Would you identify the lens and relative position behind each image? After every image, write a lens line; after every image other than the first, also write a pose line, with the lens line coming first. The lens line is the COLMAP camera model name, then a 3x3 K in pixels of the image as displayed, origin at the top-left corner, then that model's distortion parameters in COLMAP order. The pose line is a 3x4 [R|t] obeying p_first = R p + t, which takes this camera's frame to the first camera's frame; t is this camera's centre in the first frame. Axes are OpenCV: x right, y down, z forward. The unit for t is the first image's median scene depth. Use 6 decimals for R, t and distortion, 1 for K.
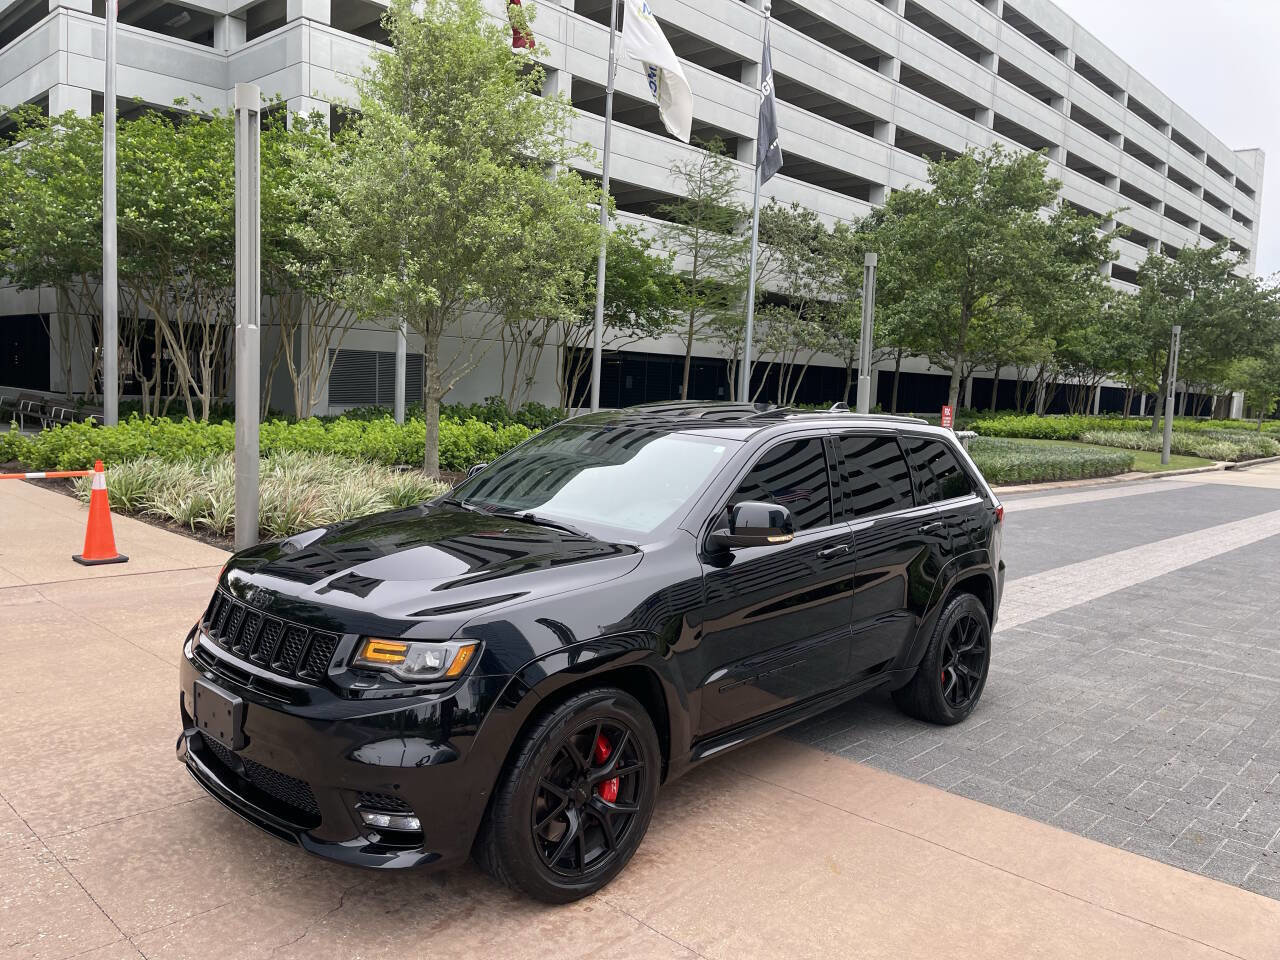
lens RADIAL K [[967.9, 0, 639.4], [0, 967.9, 468.0], [0, 0, 1]] dist [0.092227, -0.119952]
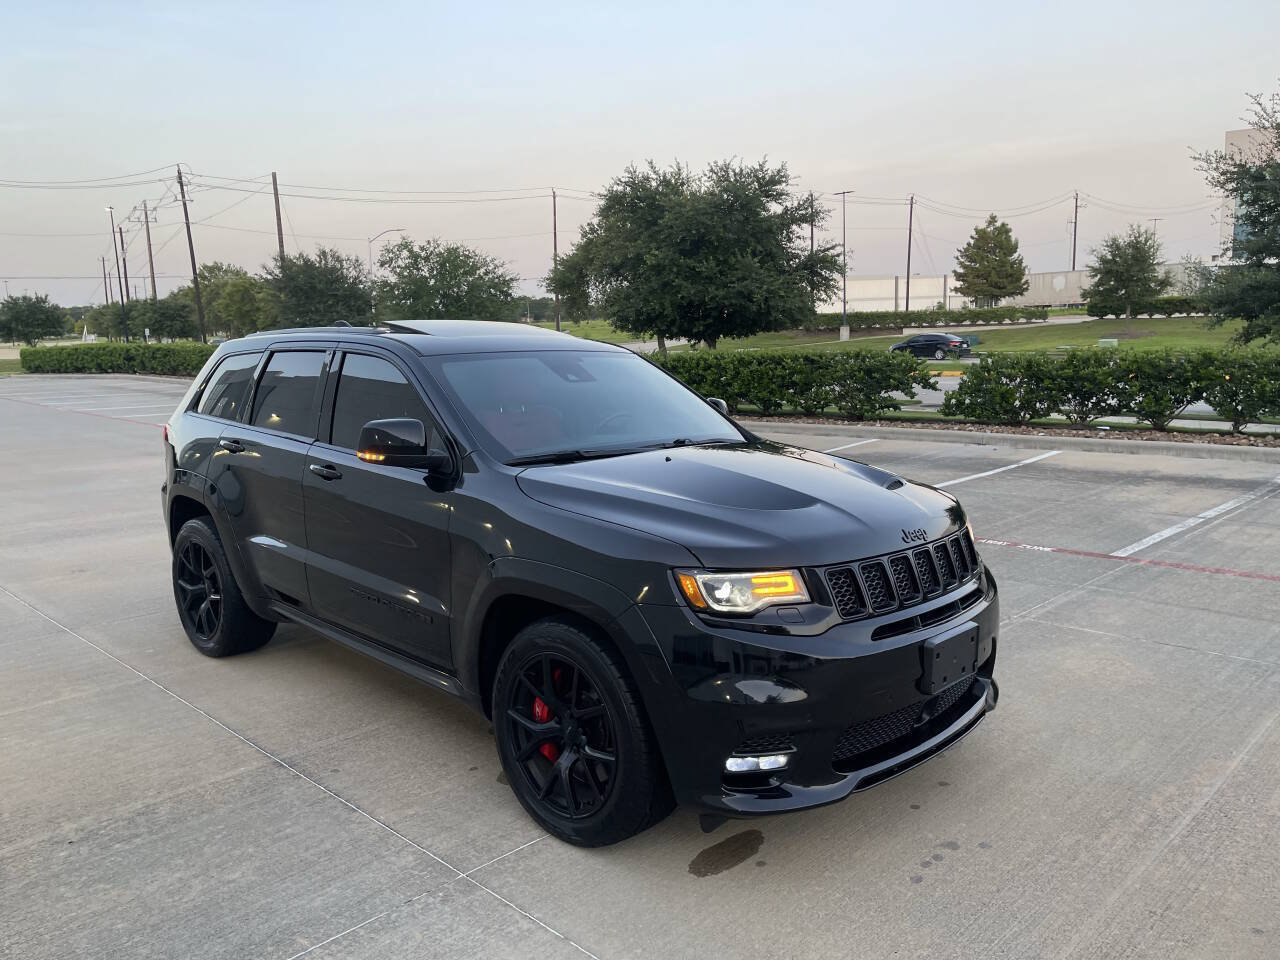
lens RADIAL K [[967.7, 0, 631.0], [0, 967.7, 480.4], [0, 0, 1]] dist [0.097861, -0.123245]
pose [[0.013616, -0.184578, 0.982724, -0.250929], [0.087740, 0.979244, 0.182709, -0.021863], [-0.996050, 0.083737, 0.029528, 0.239137]]
